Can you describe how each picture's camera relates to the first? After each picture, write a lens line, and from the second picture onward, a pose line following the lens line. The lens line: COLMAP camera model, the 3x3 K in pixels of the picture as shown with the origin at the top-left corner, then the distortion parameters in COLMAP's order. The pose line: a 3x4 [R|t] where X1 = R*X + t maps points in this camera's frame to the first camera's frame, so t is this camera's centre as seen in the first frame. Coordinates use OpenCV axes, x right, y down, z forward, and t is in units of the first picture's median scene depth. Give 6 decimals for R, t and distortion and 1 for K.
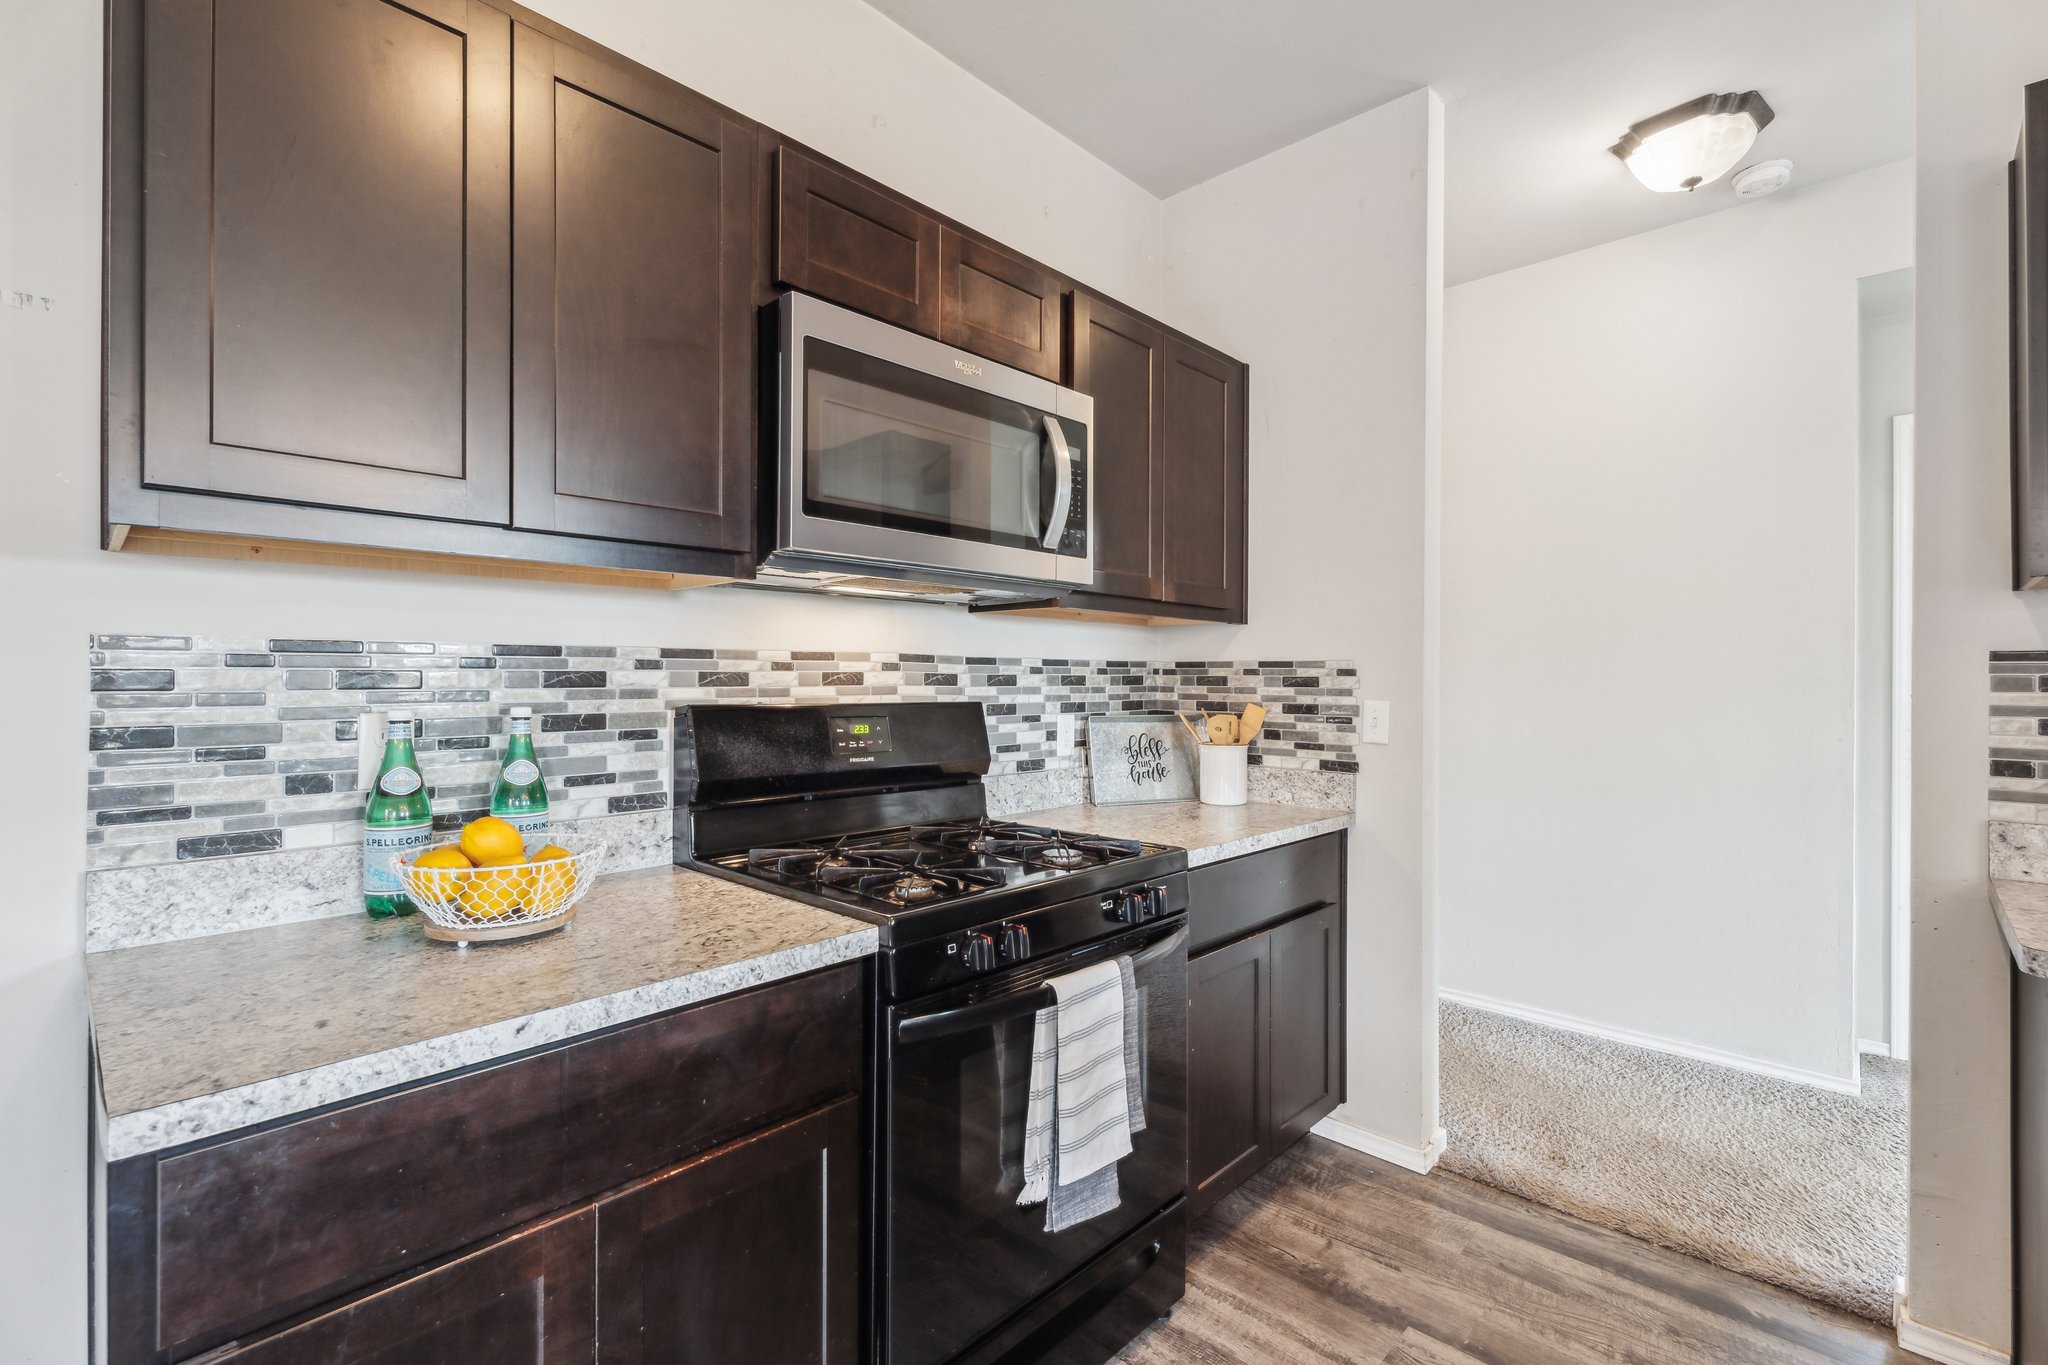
lens RADIAL K [[909.0, 0, 1021.2], [0, 909.0, 678.9], [0, 0, 1]] dist [-0.001502, 0.001027]
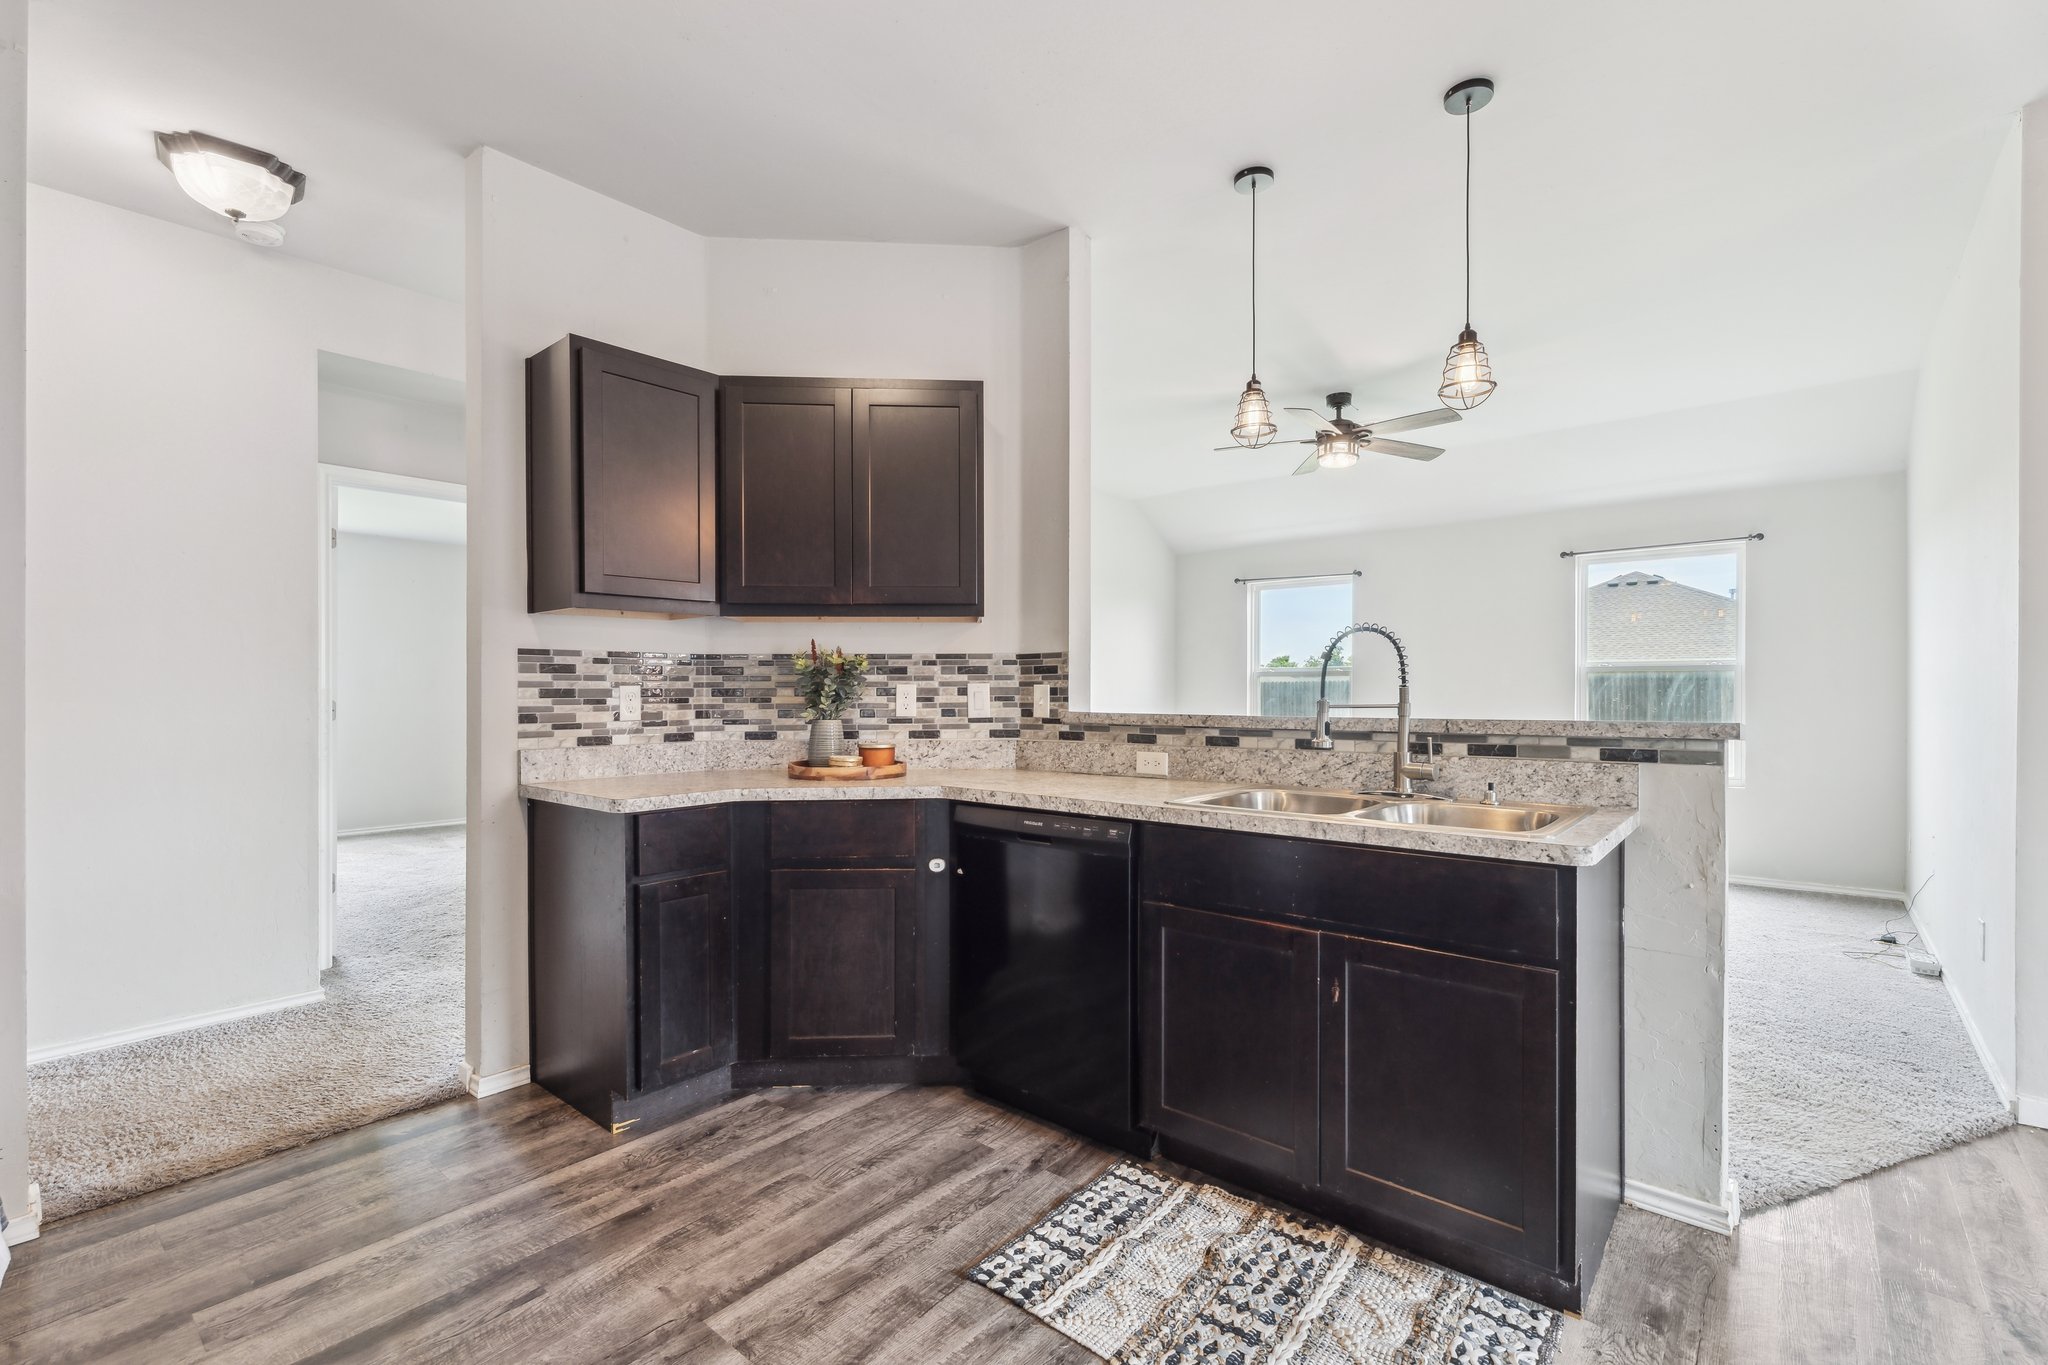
lens RADIAL K [[909.0, 0, 1021.2], [0, 909.0, 678.9], [0, 0, 1]] dist [-0.001502, 0.001027]
pose [[-0.012430, -0.017199, 0.999775, -0.508341], [0.000569, 0.999852, 0.017208, -0.002716], [-0.999923, 0.000783, -0.012418, 0.085184]]
